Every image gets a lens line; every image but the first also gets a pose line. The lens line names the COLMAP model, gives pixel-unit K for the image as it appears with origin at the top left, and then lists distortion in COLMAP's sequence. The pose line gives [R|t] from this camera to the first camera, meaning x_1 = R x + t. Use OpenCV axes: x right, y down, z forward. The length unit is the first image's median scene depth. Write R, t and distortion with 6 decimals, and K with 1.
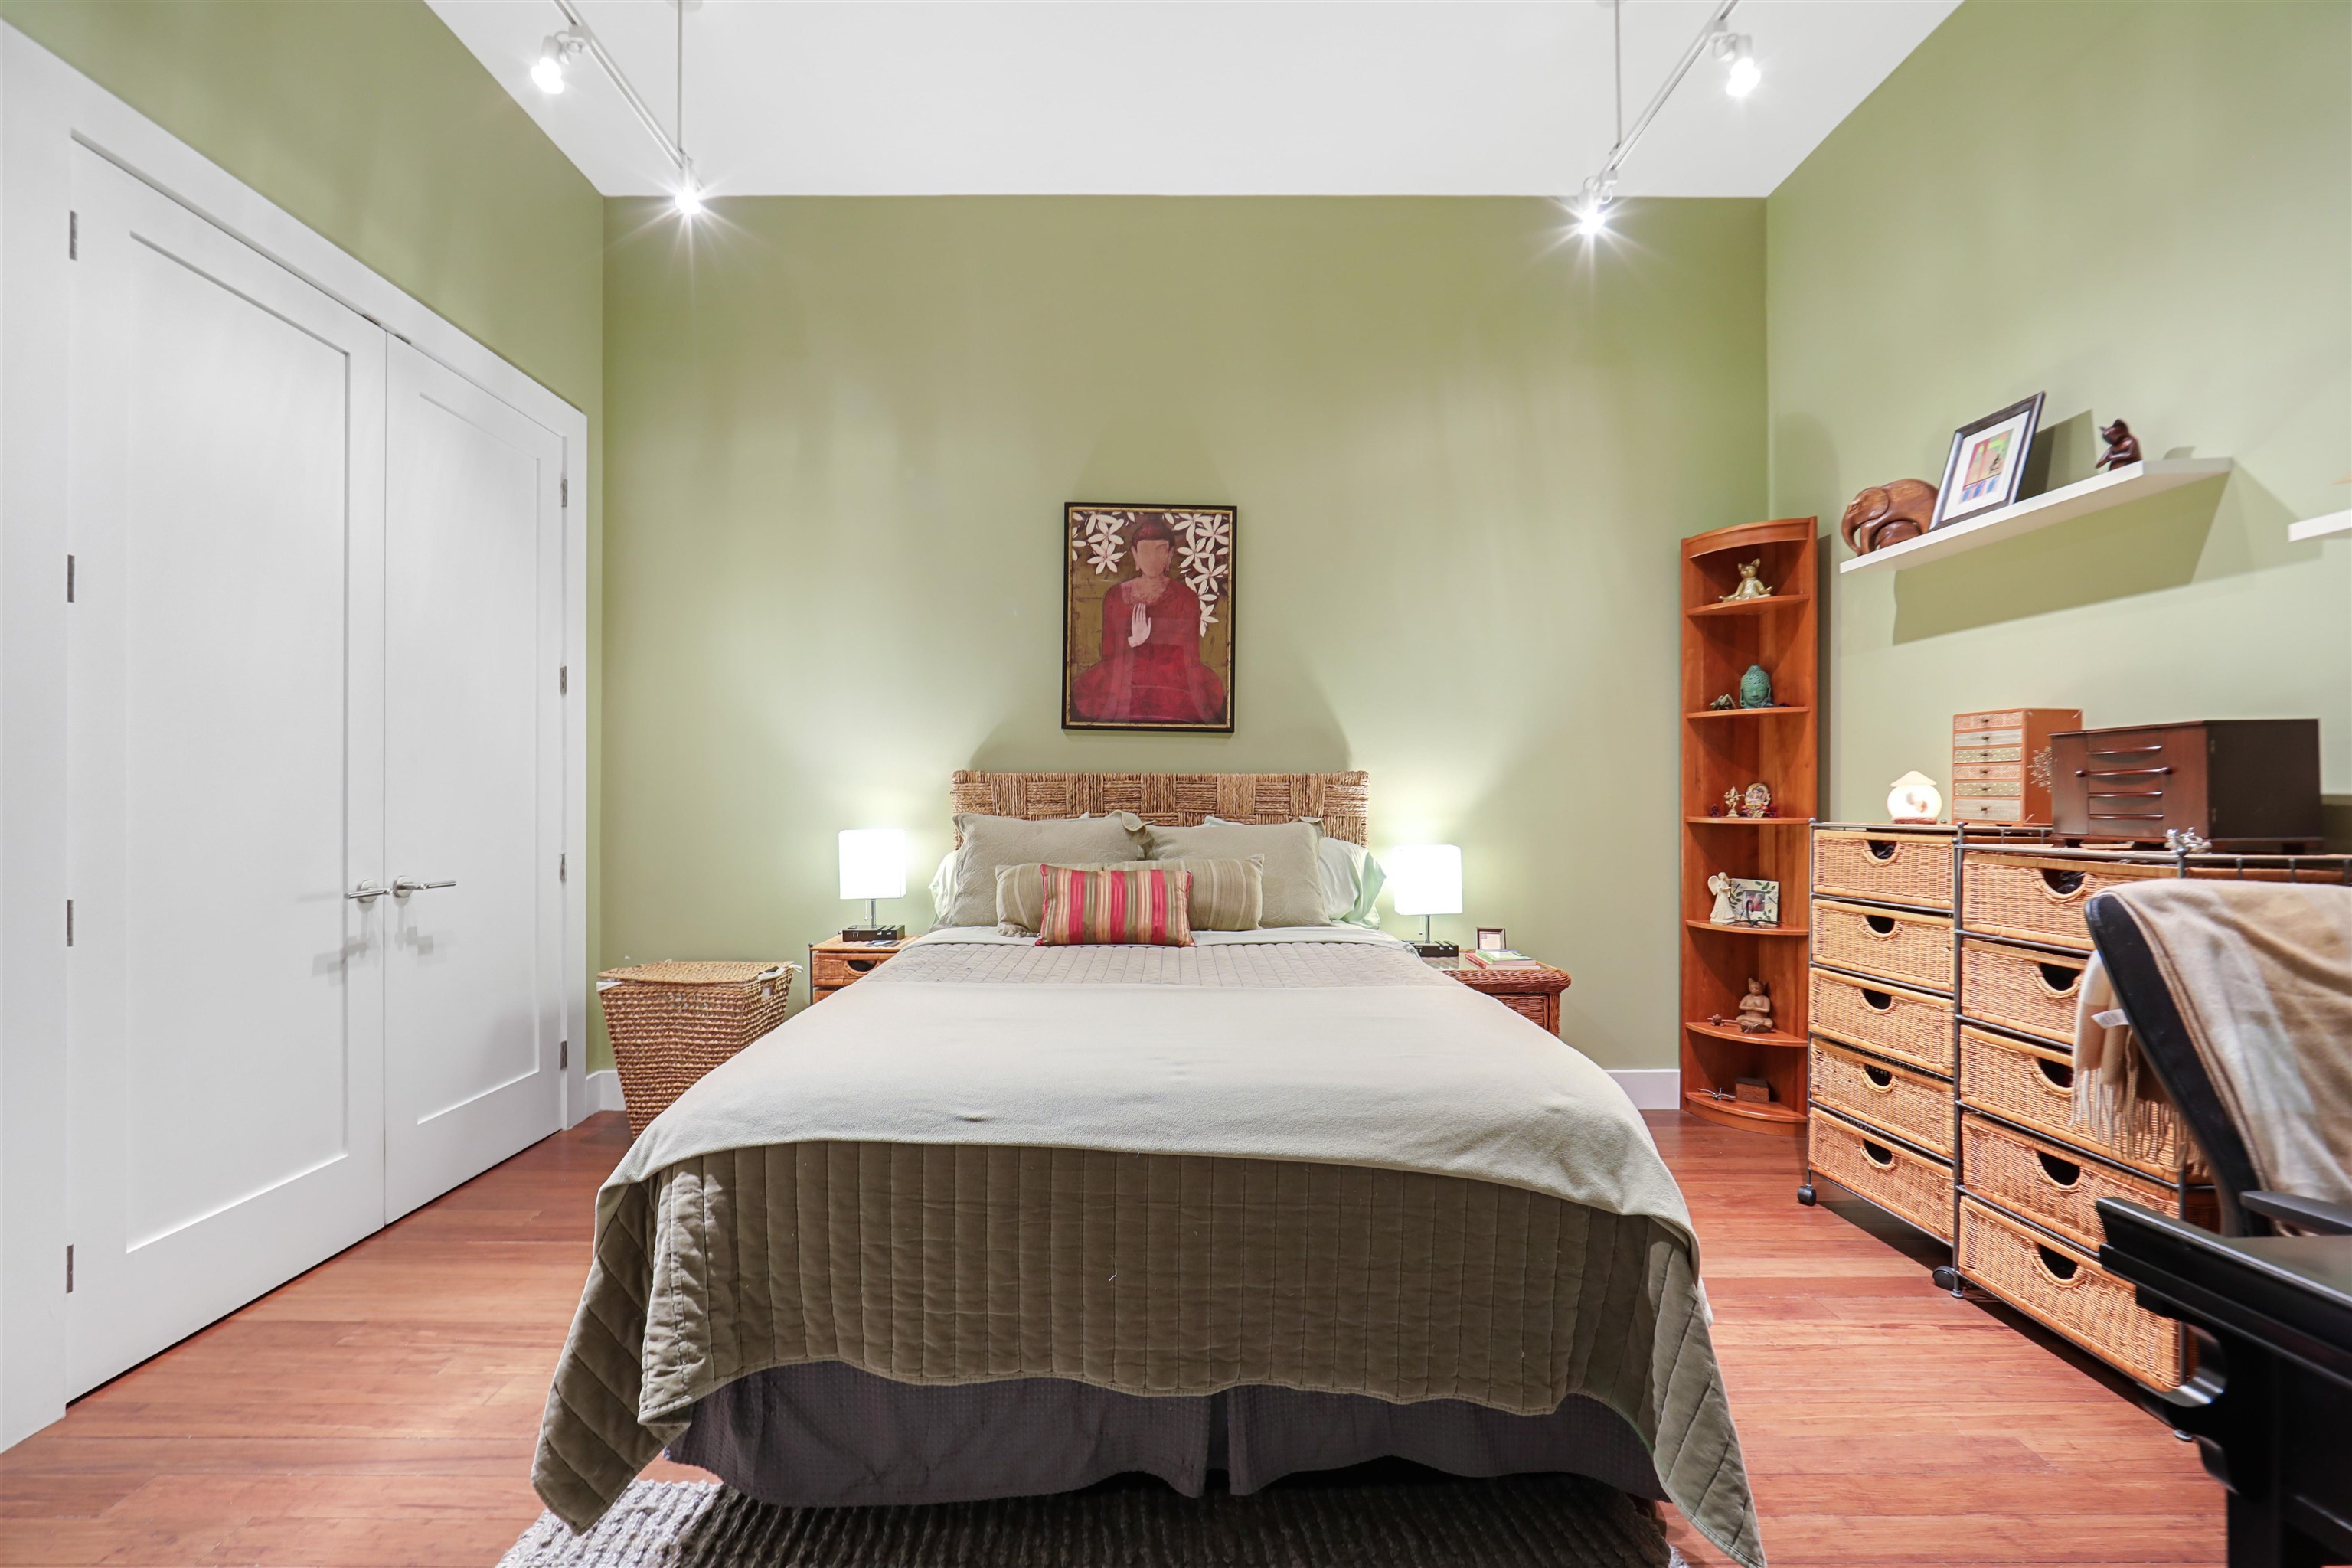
lens RADIAL K [[947.1, 0, 1157.9], [0, 947.1, 788.9], [0, 0, 1]] dist [-0.007961, 0.001616]
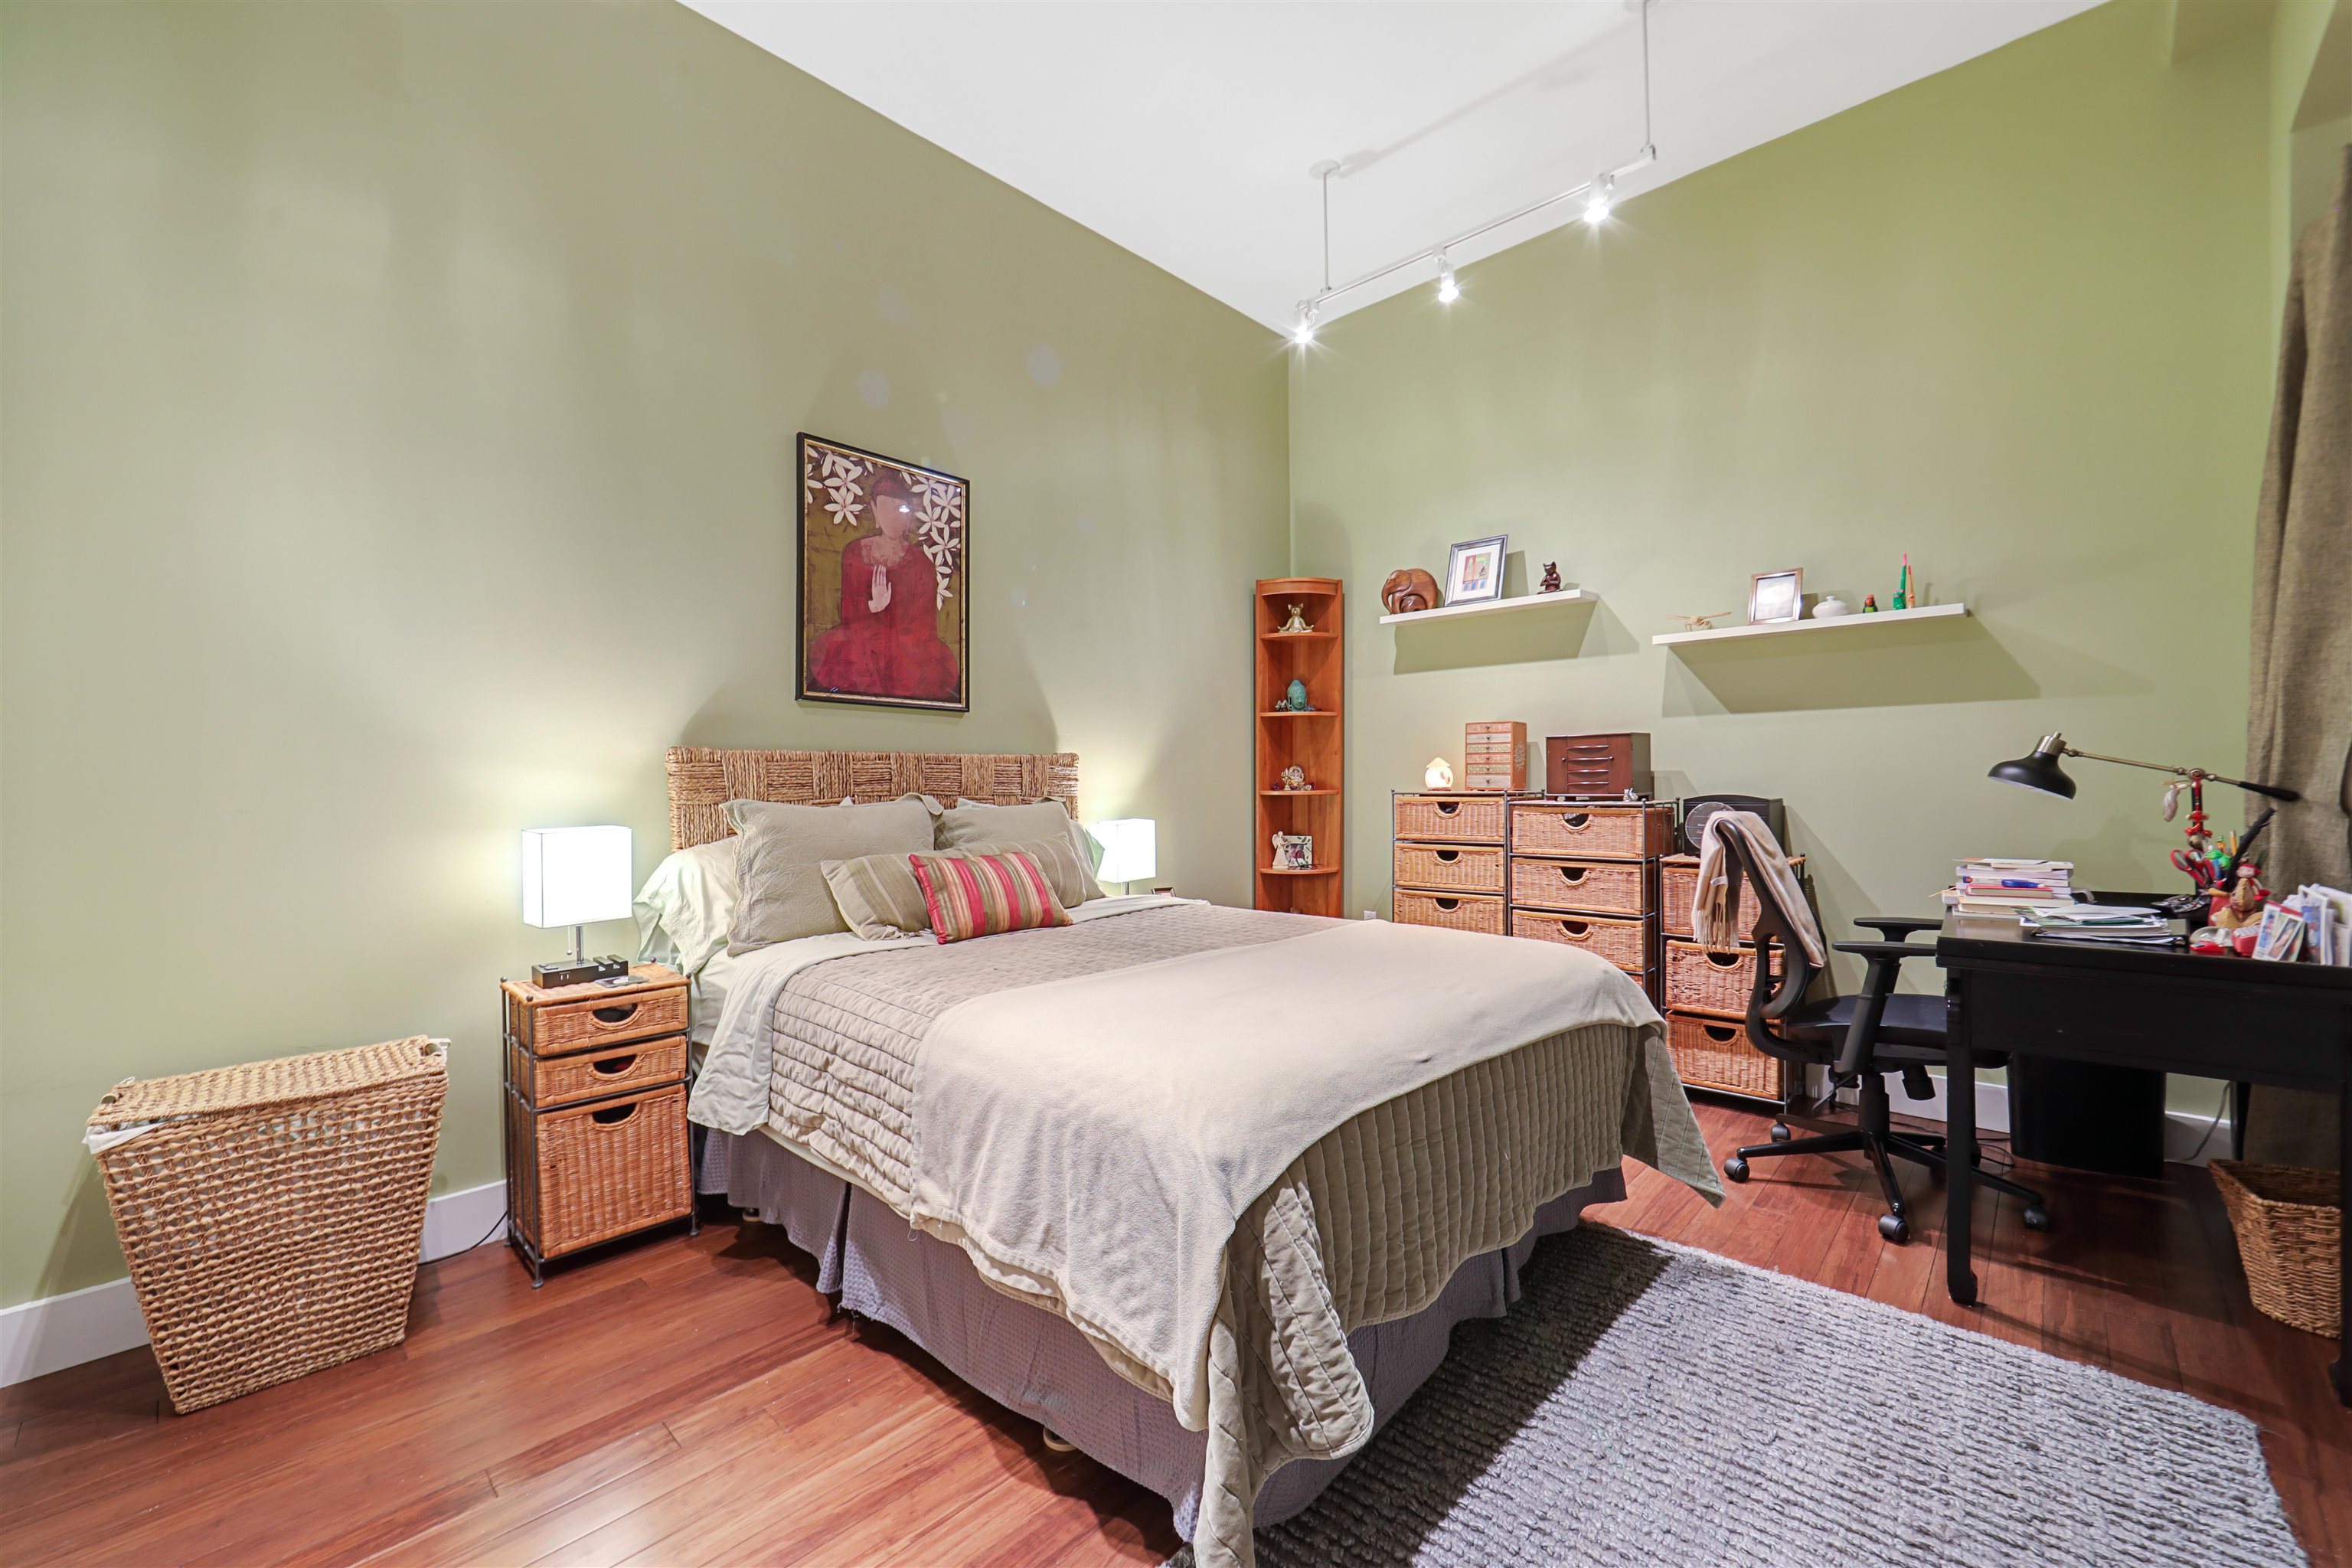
lens RADIAL K [[947.1, 0, 1157.8], [0, 947.1, 781.8], [0, 0, 1]] dist [-0.007961, 0.001616]
pose [[0.693073, -0.009859, 0.720800, -0.496877], [0.002972, 0.999937, 0.010820, 0.002186], [-0.720861, -0.005357, 0.693059, 0.184230]]
